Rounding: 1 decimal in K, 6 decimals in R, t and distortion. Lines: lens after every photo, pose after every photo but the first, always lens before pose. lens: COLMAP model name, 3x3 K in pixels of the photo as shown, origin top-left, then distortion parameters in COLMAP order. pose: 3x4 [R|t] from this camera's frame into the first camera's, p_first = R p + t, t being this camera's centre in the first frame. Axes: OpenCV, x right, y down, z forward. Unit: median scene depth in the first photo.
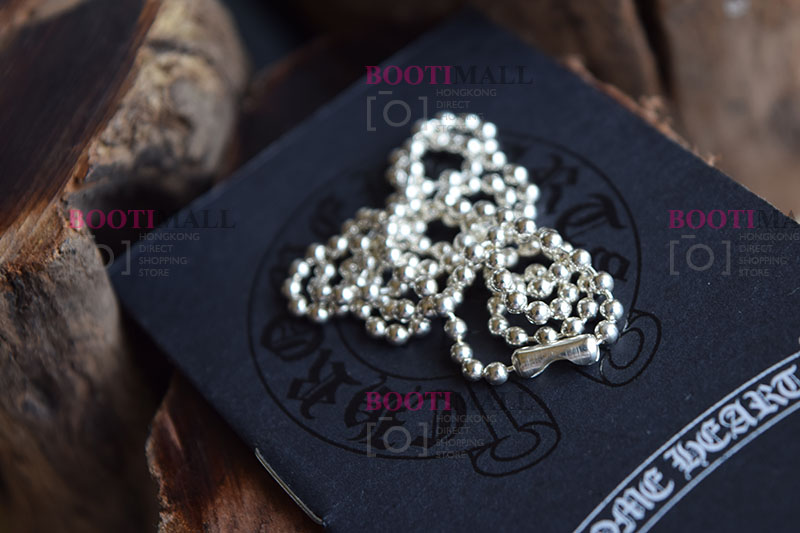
lens RADIAL K [[1737.1, 0, 400.0], [0, 1737.1, 266.5], [0, 0, 1]] dist [0.074289, -0.069695]
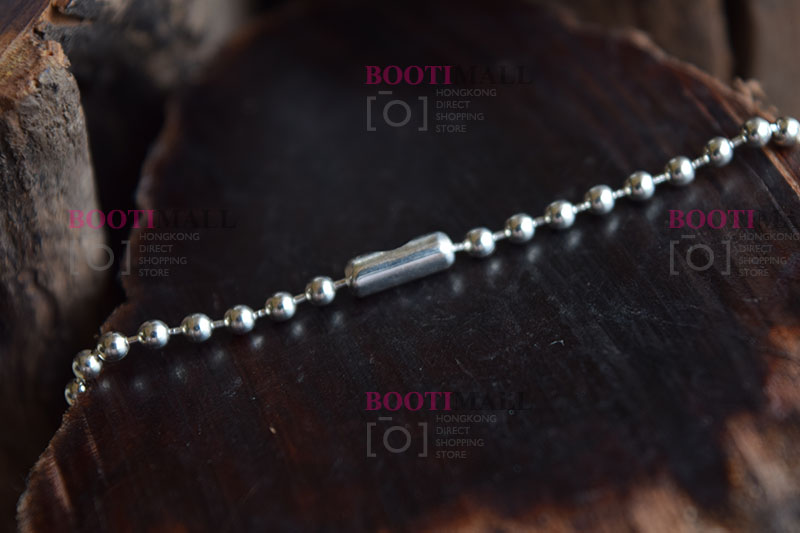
lens RADIAL K [[1737.1, 0, 400.0], [0, 1737.1, 266.5], [0, 0, 1]] dist [0.074289, -0.069695]
pose [[0.995546, 0.011094, 0.093621, -0.110027], [0.001998, 0.990346, -0.138601, 0.163983], [-0.094255, 0.138171, 0.985913, 0.276611]]
